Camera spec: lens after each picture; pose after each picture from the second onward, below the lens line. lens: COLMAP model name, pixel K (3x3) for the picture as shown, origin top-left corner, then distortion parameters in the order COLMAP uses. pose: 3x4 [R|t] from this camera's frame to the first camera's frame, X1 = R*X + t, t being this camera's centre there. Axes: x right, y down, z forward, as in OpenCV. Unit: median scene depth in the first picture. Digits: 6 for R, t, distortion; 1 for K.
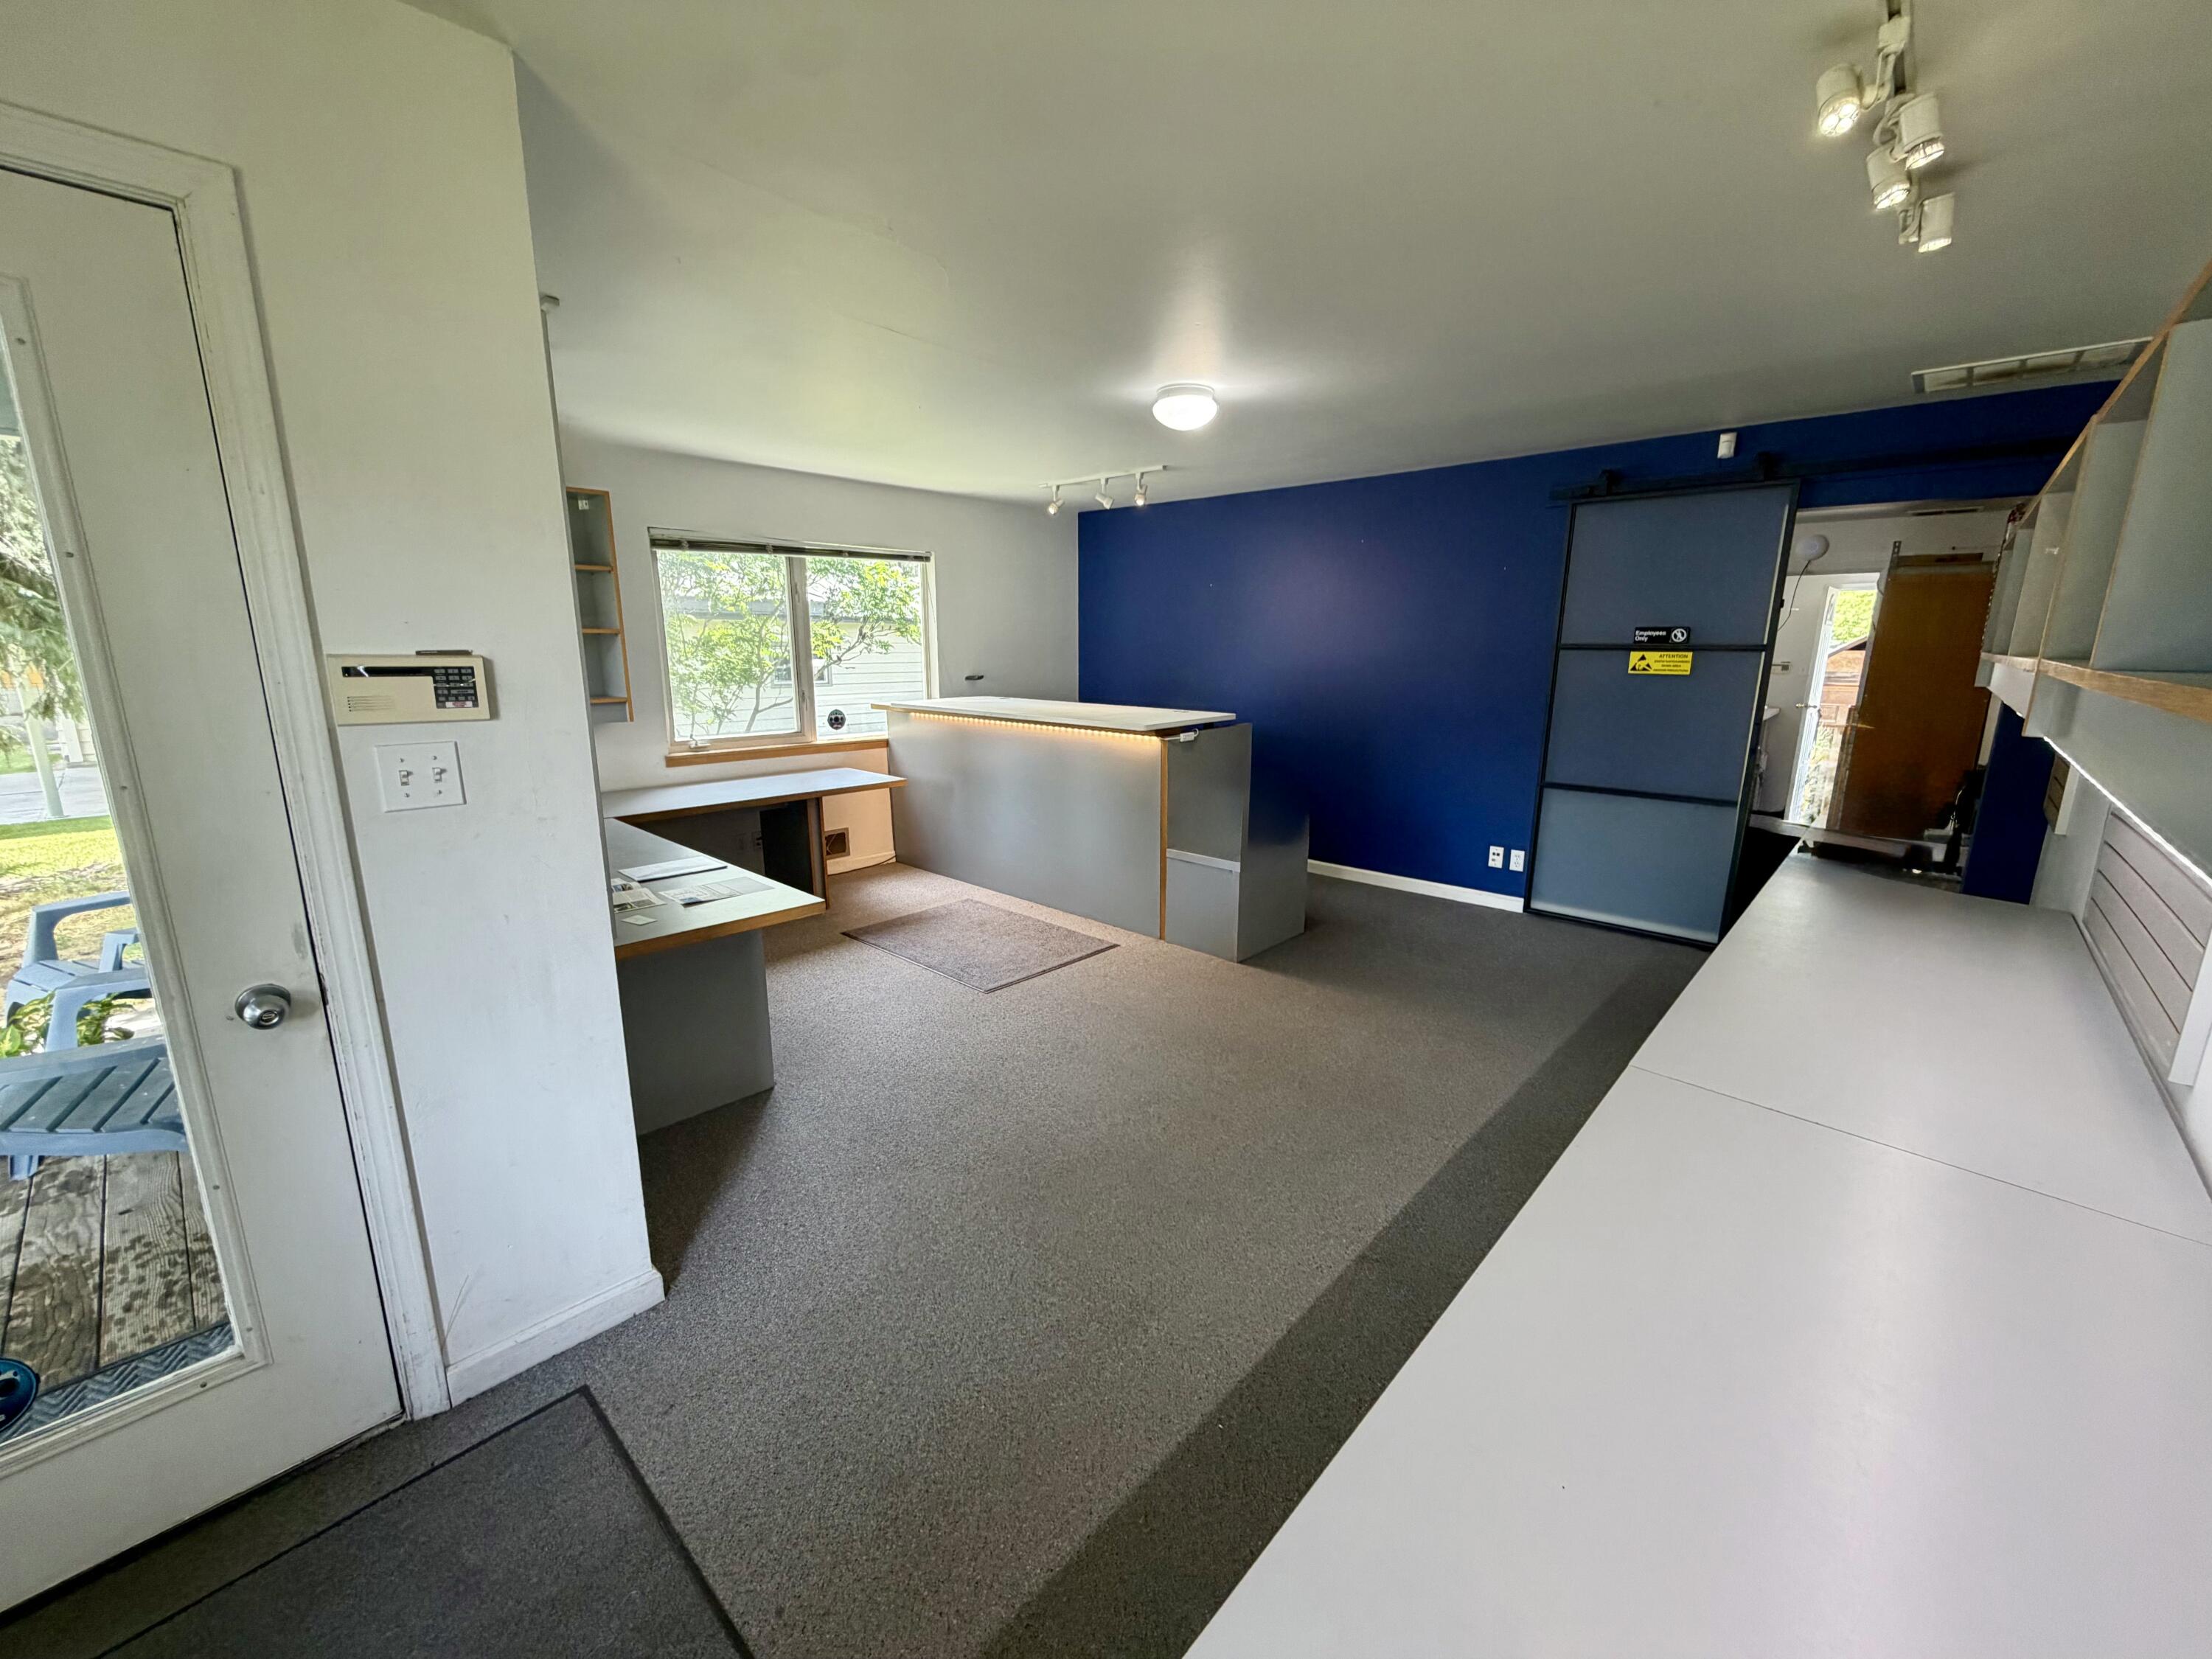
lens RADIAL K [[878.9, 0, 1097.5], [0, 878.9, 830.5], [0, 0, 1]] dist [0.000073, 0.000001]
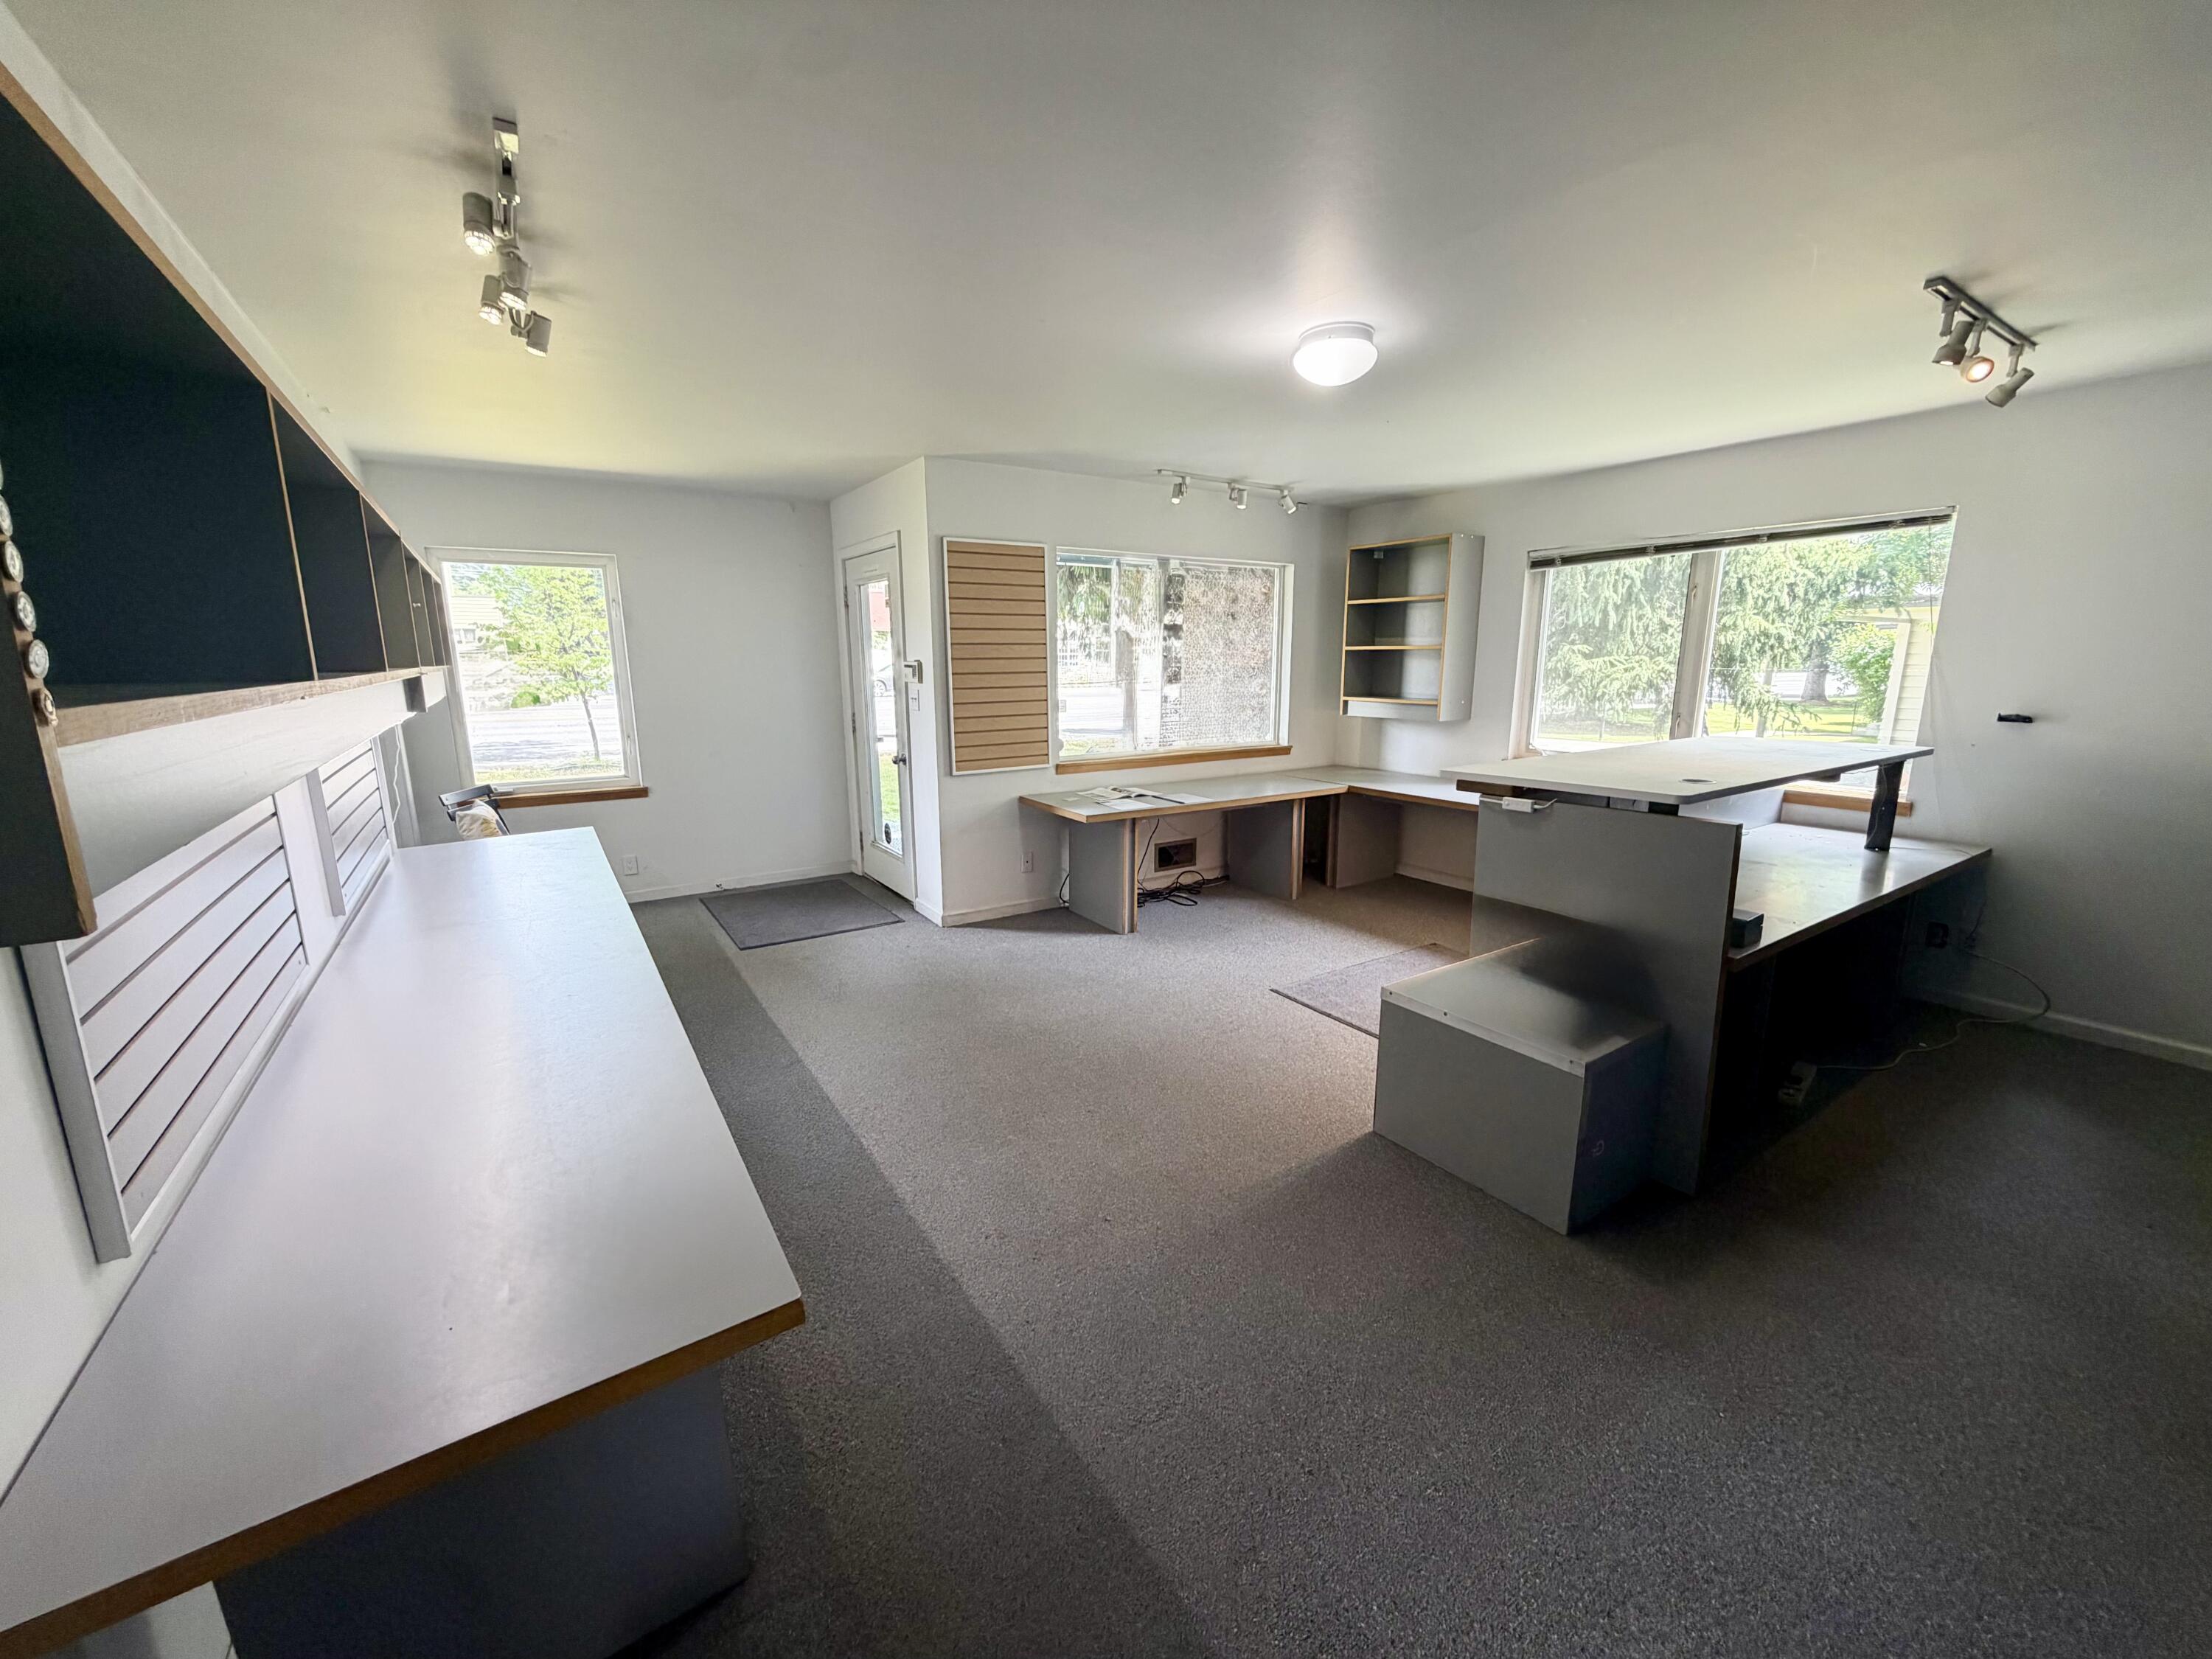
lens RADIAL K [[878.9, 0, 1097.5], [0, 878.9, 830.5], [0, 0, 1]] dist [0.000073, 0.000001]
pose [[-0.235891, 0.187656, -0.953489, 0.710939], [-0.201961, 0.950288, 0.236991, -0.162608], [0.950562, 0.248472, -0.186265, 0.766730]]
